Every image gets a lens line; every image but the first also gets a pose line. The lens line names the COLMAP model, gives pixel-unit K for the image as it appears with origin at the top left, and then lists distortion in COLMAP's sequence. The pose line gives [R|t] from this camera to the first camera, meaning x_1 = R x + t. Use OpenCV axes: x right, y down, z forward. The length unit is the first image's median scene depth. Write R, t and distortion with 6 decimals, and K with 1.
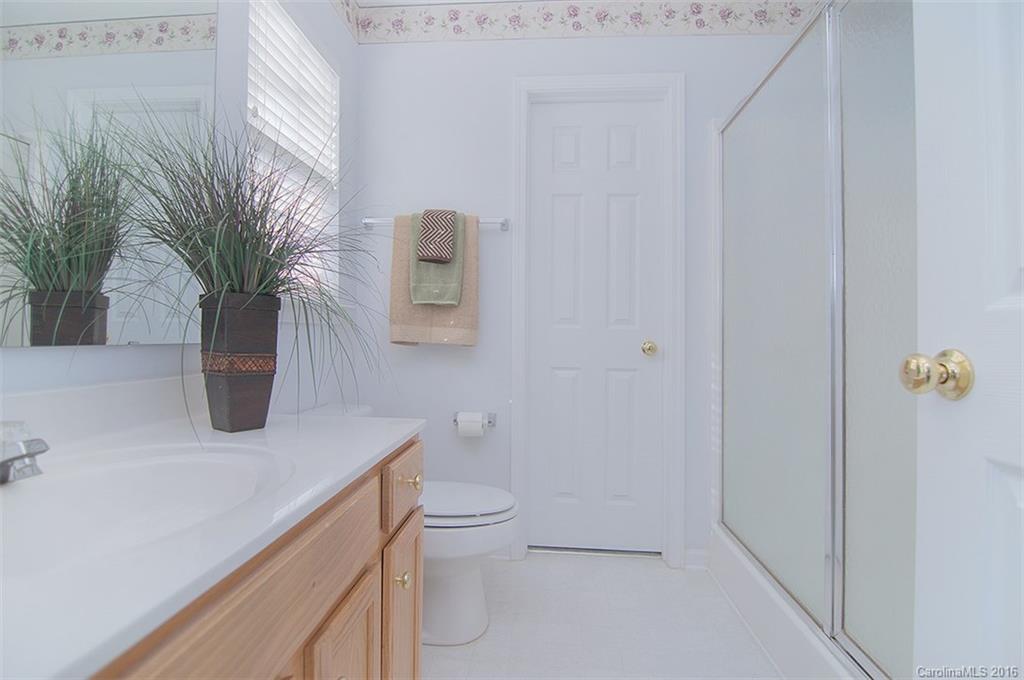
lens RADIAL K [[509.8, 0, 514.1], [0, 509.8, 333.9], [0, 0, 1]] dist [-0.005249, -0.006696]
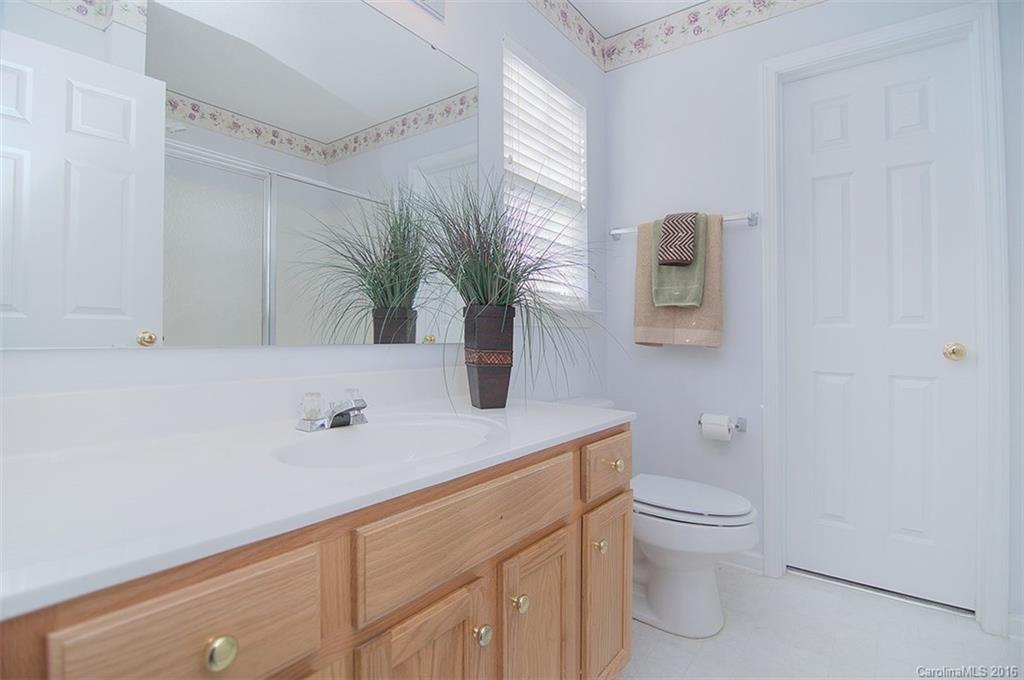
lens RADIAL K [[509.8, 0, 506.8], [0, 509.8, 338.9], [0, 0, 1]] dist [-0.005249, -0.006696]
pose [[0.840671, -0.002418, -0.541541, 0.128549], [0.005250, 0.999979, 0.003685, 0.001993], [0.541520, -0.005940, 0.840667, -0.052191]]
